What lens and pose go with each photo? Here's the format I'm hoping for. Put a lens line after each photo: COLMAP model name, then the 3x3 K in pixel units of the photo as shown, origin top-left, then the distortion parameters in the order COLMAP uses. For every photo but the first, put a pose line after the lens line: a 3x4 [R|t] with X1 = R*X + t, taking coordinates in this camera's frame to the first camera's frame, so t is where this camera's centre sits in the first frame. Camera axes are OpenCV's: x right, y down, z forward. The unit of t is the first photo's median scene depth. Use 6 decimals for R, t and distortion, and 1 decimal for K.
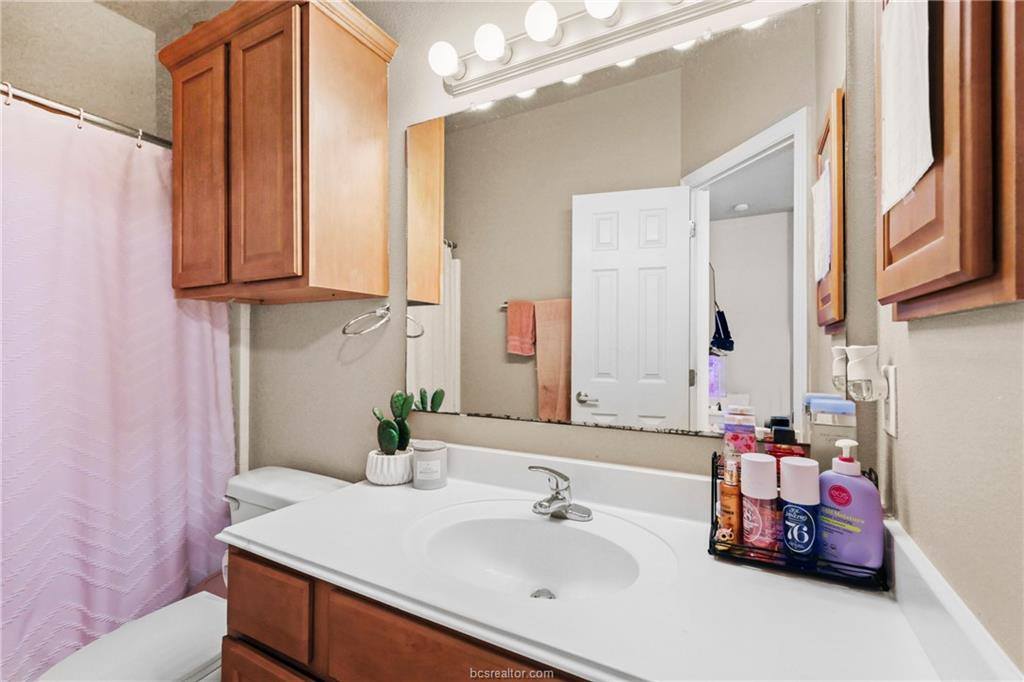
lens RADIAL K [[448.9, 0, 511.4], [0, 448.9, 342.1], [0, 0, 1]] dist [0.003016, 0.000963]
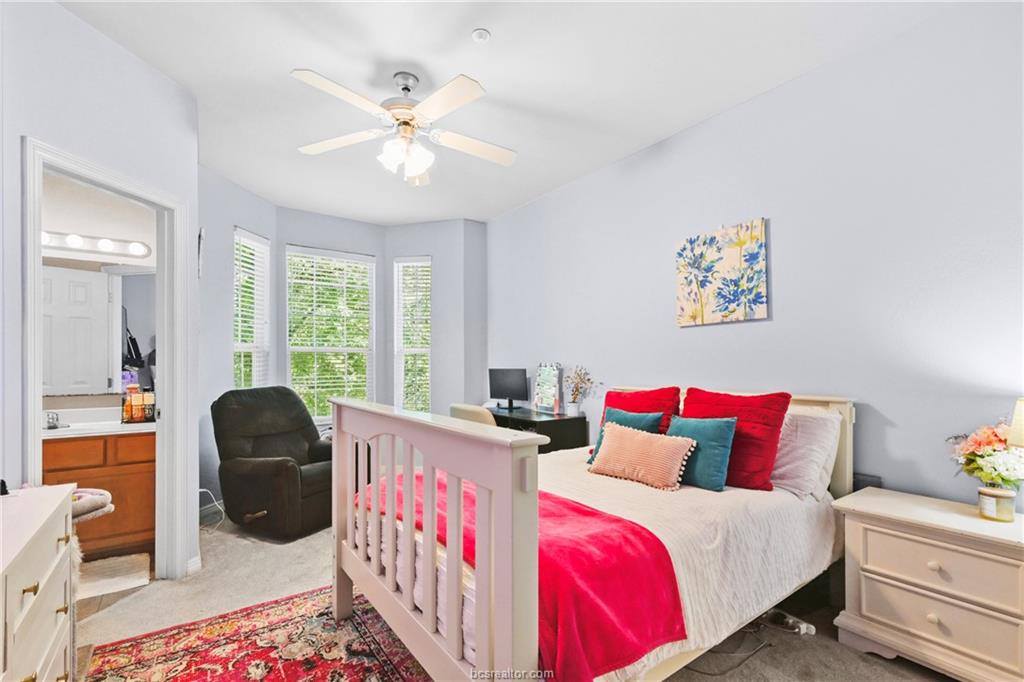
lens RADIAL K [[448.9, 0, 508.8], [0, 448.9, 359.8], [0, 0, 1]] dist [0.003016, 0.000963]
pose [[0.432134, -0.003367, 0.901803, -0.500343], [0.001227, 0.999994, 0.003146, -0.013655], [-0.901809, -0.000252, 0.432136, -1.145248]]
